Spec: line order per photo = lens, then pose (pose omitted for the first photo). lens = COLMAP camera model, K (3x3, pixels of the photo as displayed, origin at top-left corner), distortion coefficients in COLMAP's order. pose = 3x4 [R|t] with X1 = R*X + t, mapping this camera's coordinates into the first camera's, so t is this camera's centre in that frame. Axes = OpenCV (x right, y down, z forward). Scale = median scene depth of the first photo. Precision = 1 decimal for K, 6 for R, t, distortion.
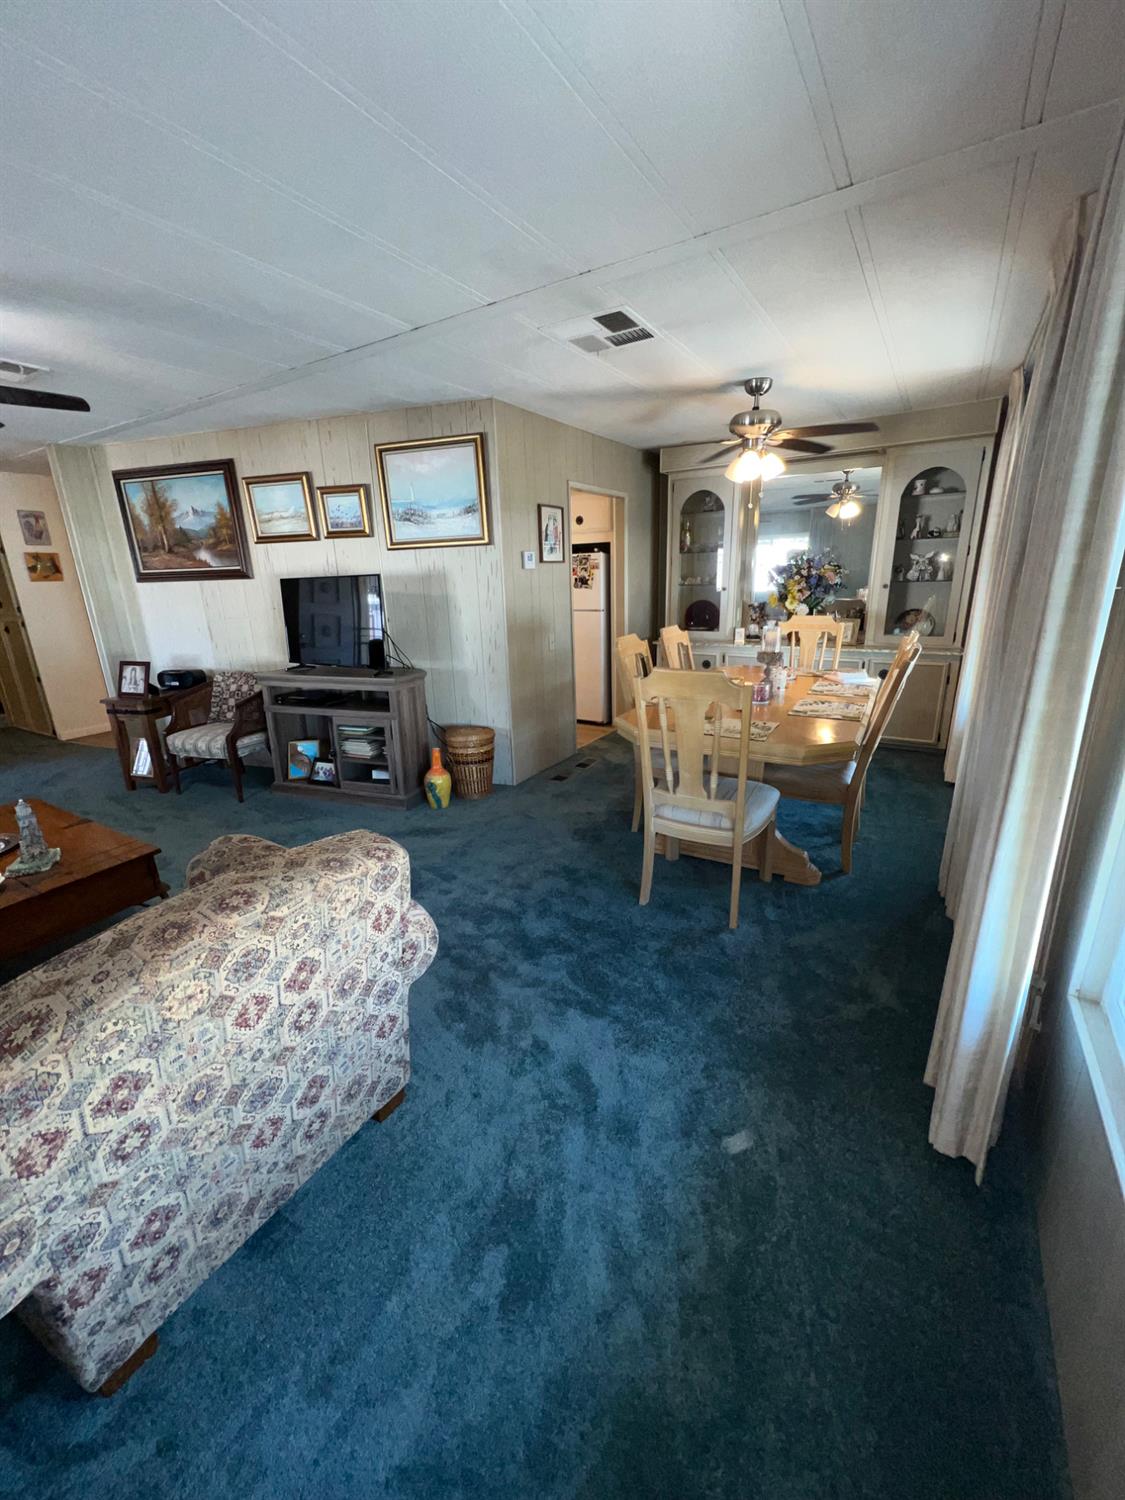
lens RADIAL K [[601.4, 0, 562.5], [0, 601.4, 750.0], [0, 0, 1]] dist [0.001523, 0.000142]
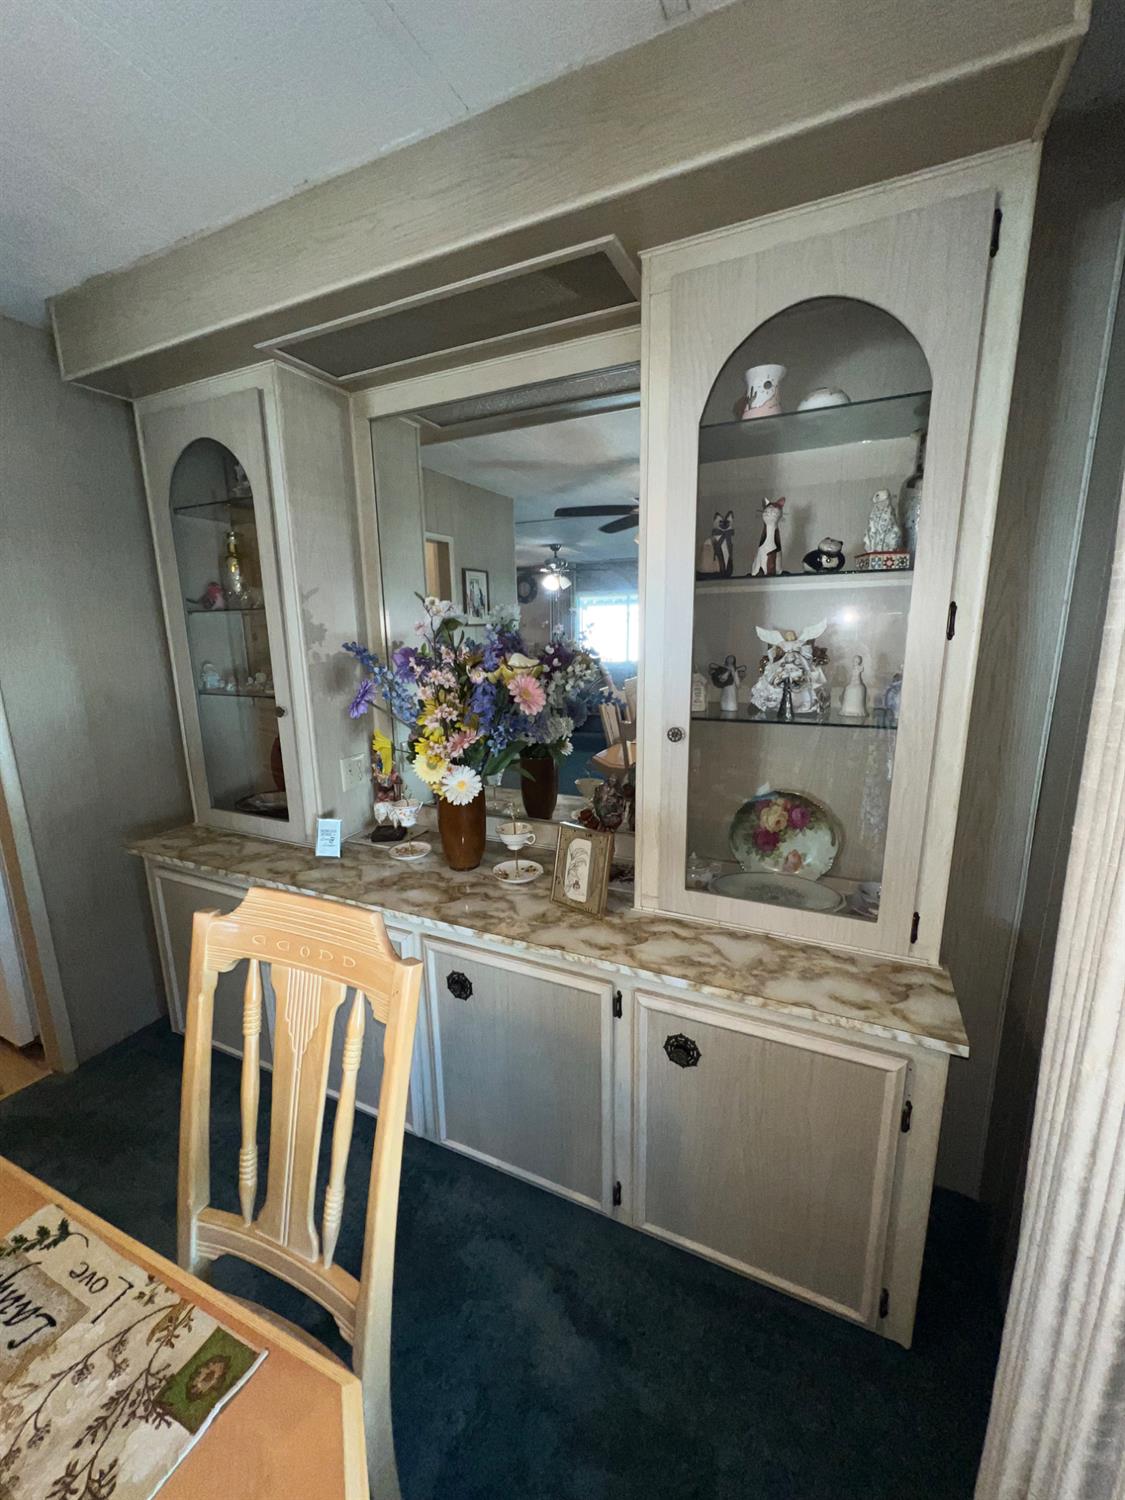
lens RADIAL K [[592.8, 0, 562.5], [0, 592.8, 750.0], [0, 0, 1]] dist [-0.002584, -0.000308]
pose [[0.993772, -0.004217, 0.111350, 0.453474], [0.014748, 0.995470, -0.093930, -0.240060], [-0.110450, 0.094987, 0.989332, 0.729478]]
